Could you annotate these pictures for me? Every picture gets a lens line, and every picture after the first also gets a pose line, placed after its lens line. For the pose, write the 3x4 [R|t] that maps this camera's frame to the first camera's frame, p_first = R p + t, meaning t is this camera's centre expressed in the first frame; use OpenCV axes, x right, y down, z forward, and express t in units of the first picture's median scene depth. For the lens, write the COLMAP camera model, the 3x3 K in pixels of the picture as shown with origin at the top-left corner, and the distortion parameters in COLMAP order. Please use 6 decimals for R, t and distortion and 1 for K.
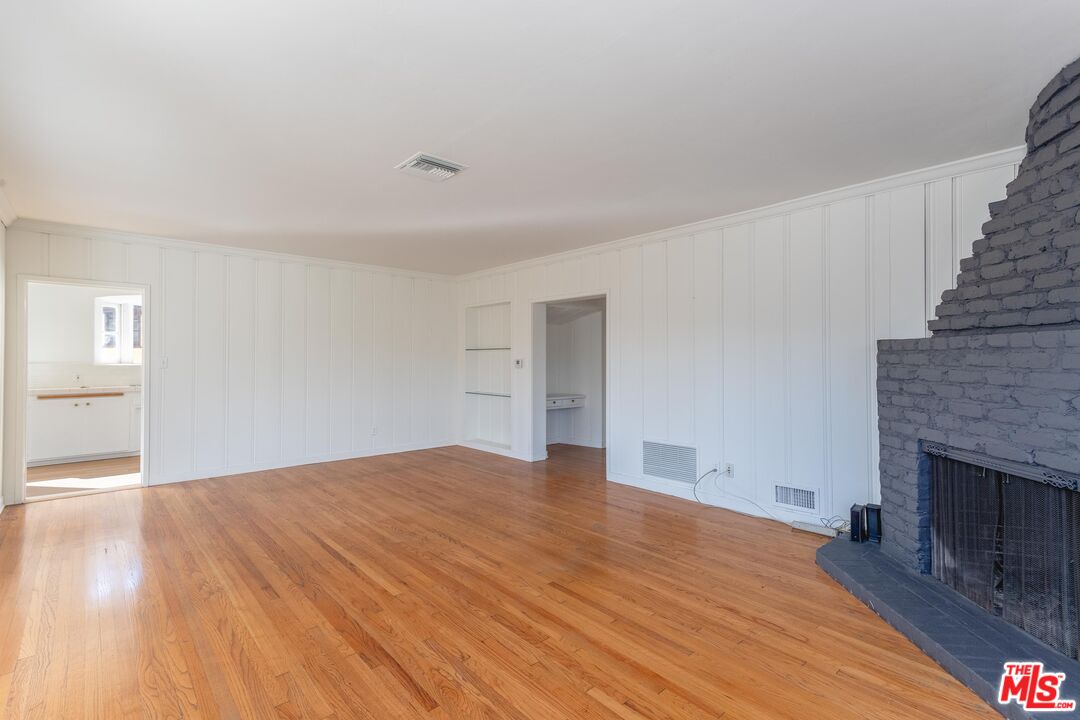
lens RADIAL K [[503.1, 0, 540.0], [0, 503.1, 360.0], [0, 0, 1]] dist [0.027533, 0.000393]
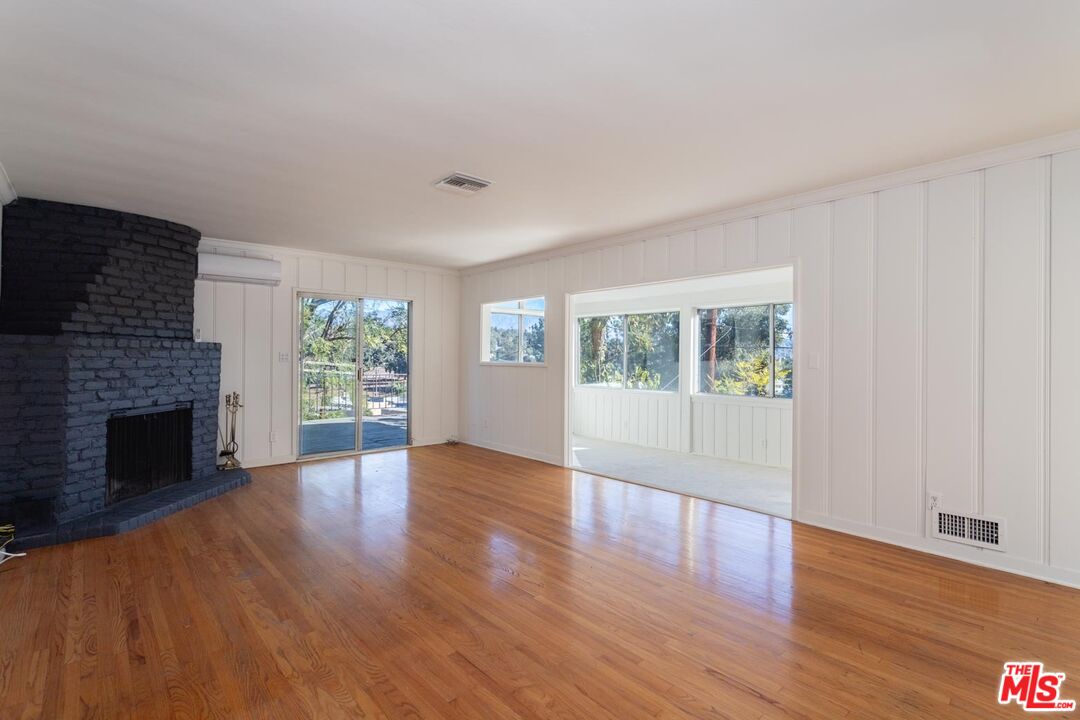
lens RADIAL K [[504.1, 0, 539.4], [0, 504.1, 356.1], [0, 0, 1]] dist [0.000642, 0.000150]
pose [[-0.999984, -0.002070, 0.005275, -0.402075], [-0.002063, 0.999997, 0.001361, 0.001425], [-0.005278, 0.001350, -0.999985, 2.163323]]
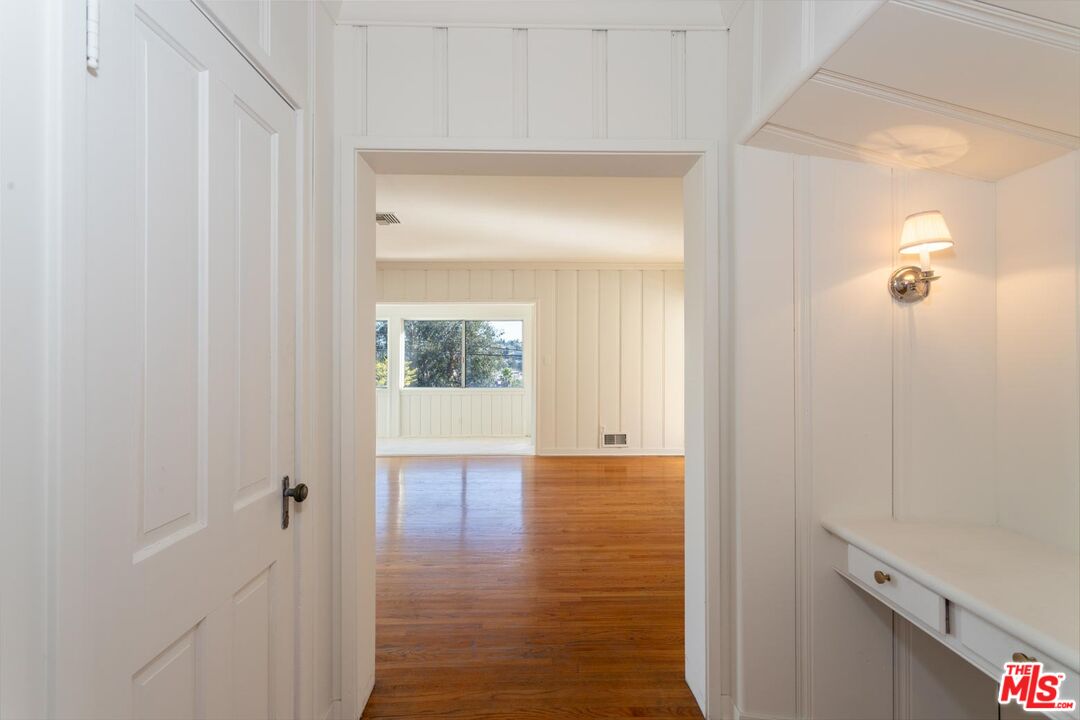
lens RADIAL K [[511.9, 0, 539.1], [0, 511.9, 355.6], [0, 0, 1]] dist [0.002751, 0.001251]
pose [[-0.641138, -0.000684, -0.767426, 0.586298], [0.002038, 0.999995, -0.002594, -0.001868], [0.767423, -0.003227, -0.641133, 2.281241]]
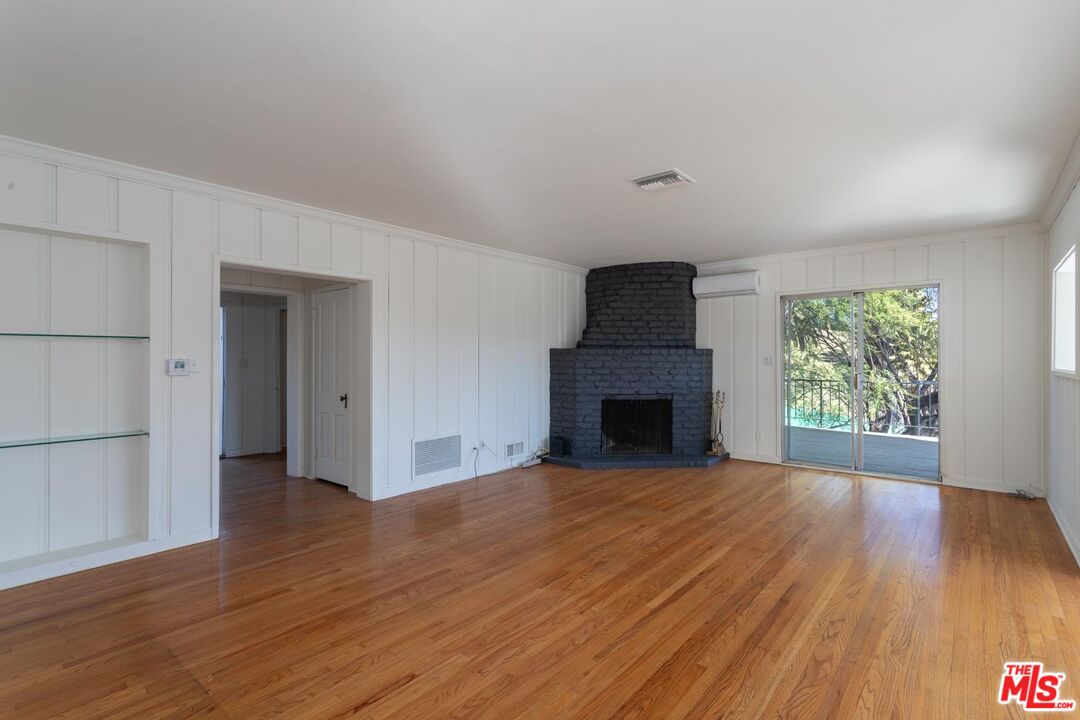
lens RADIAL K [[511.9, 0, 539.1], [0, 511.9, 355.6], [0, 0, 1]] dist [0.002751, 0.001251]
pose [[-0.140747, 0.007386, 0.990018, -1.291036], [0.001686, 0.999973, -0.007221, 0.002136], [-0.990044, 0.000652, -0.140756, 1.446939]]
